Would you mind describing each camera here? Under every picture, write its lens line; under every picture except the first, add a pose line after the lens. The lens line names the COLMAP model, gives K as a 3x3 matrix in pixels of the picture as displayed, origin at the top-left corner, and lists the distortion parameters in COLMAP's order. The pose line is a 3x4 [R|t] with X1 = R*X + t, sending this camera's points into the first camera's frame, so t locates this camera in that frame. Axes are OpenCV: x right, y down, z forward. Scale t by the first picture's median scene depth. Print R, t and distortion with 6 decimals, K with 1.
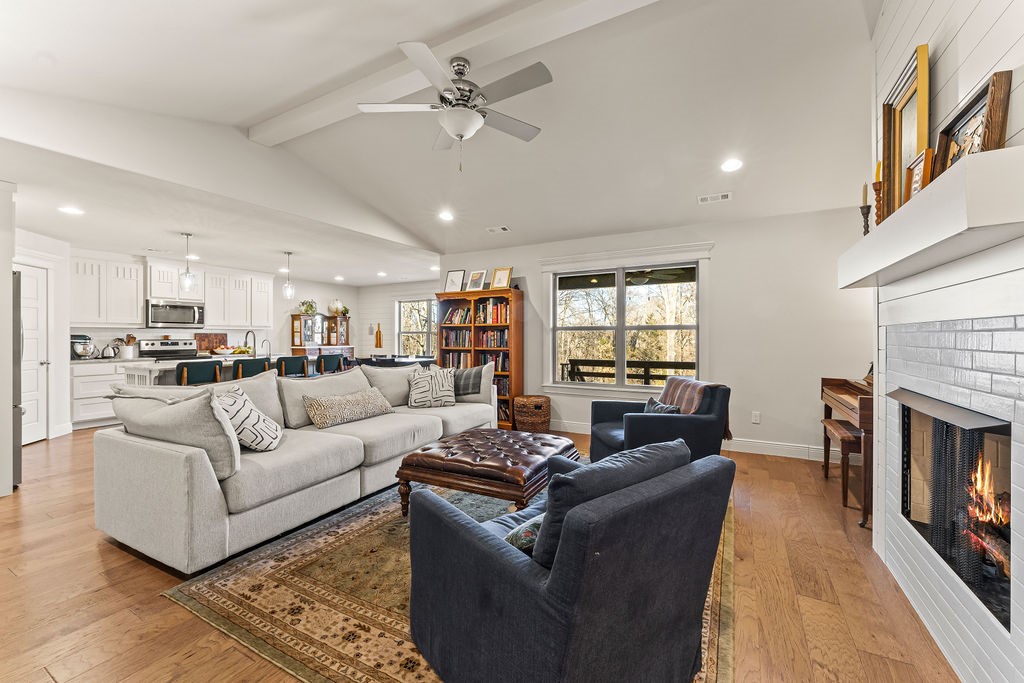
lens RADIAL K [[414.7, 0, 503.8], [0, 414.7, 334.9], [0, 0, 1]] dist [-0.000935, 0.000188]
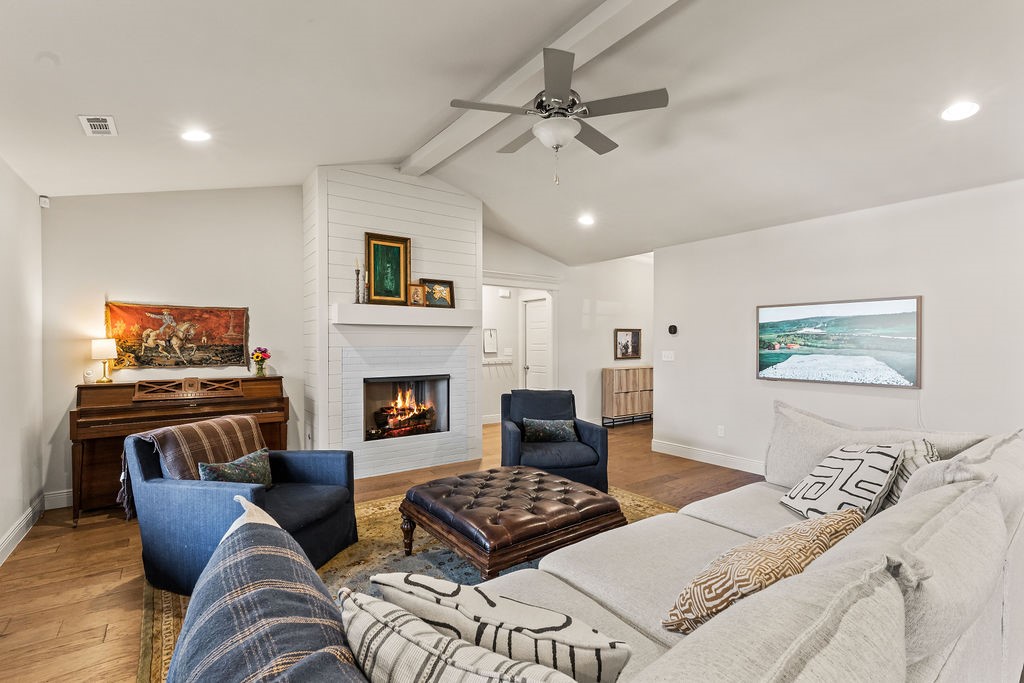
lens RADIAL K [[463.1, 0, 505.8], [0, 463.1, 345.5], [0, 0, 1]] dist [-0.005564, -0.001560]
pose [[-0.905239, -0.001172, 0.424900, -0.182956], [0.000328, 0.999994, 0.003458, -0.010417], [-0.424902, 0.003270, -0.905233, 0.817753]]
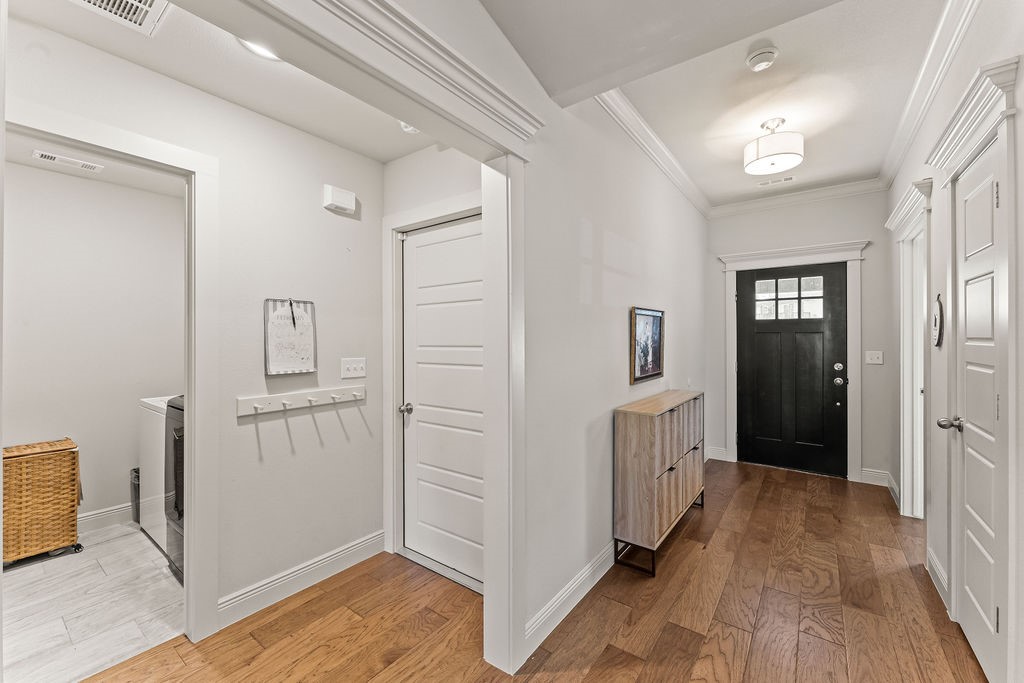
lens RADIAL K [[414.7, 0, 508.9], [0, 414.7, 337.5], [0, 0, 1]] dist [-0.000935, 0.000188]
pose [[-0.991944, 0.003429, 0.126628, 0.118942], [0.002840, 0.999984, -0.004828, -0.015840], [-0.126643, -0.004430, -0.991939, 0.115885]]
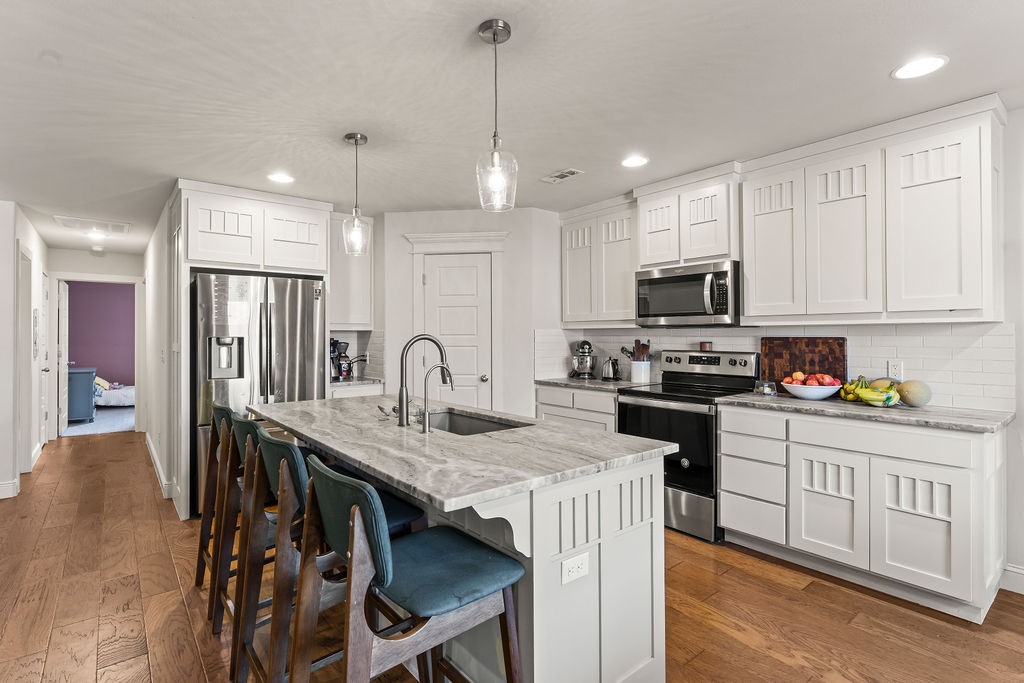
lens RADIAL K [[495.0, 0, 512.5], [0, 495.0, 332.8], [0, 0, 1]] dist [-0.009401, 0.000792]
pose [[-0.359931, -0.000805, -0.932978, -0.221671], [0.007624, 0.999964, -0.003805, -0.009043], [0.932948, -0.008483, -0.359912, 1.019837]]
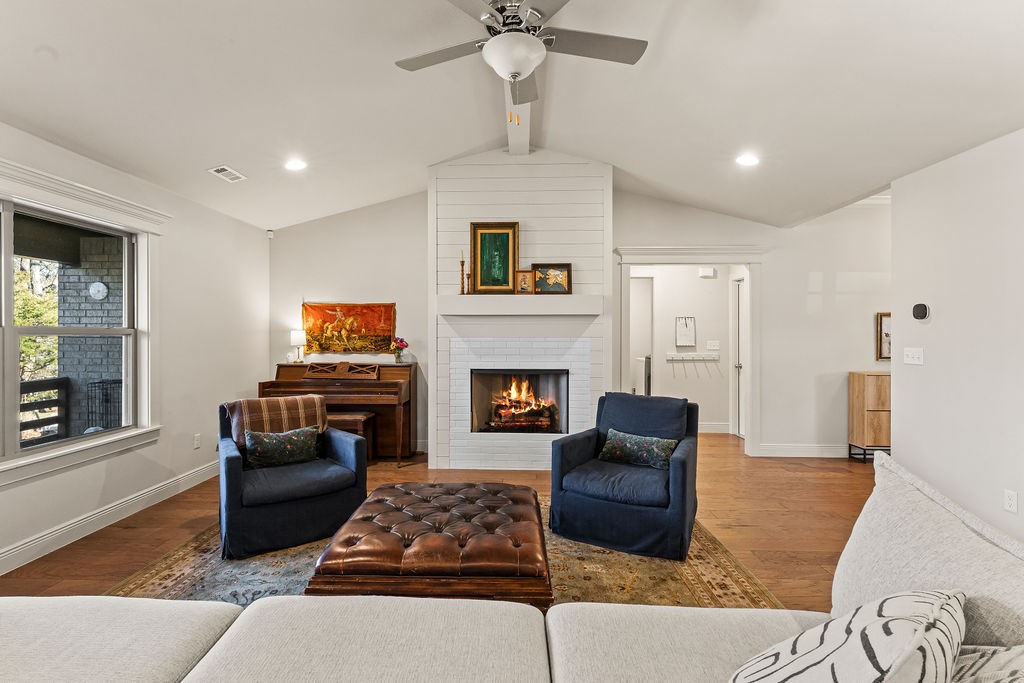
lens RADIAL K [[463.1, 0, 503.7], [0, 463.1, 335.5], [0, 0, 1]] dist [-0.005564, -0.001560]
pose [[-0.455523, -0.000888, 0.890224, -0.330551], [-0.002645, 0.999996, -0.000356, -0.008990], [-0.890220, -0.002516, -0.455523, 0.562115]]
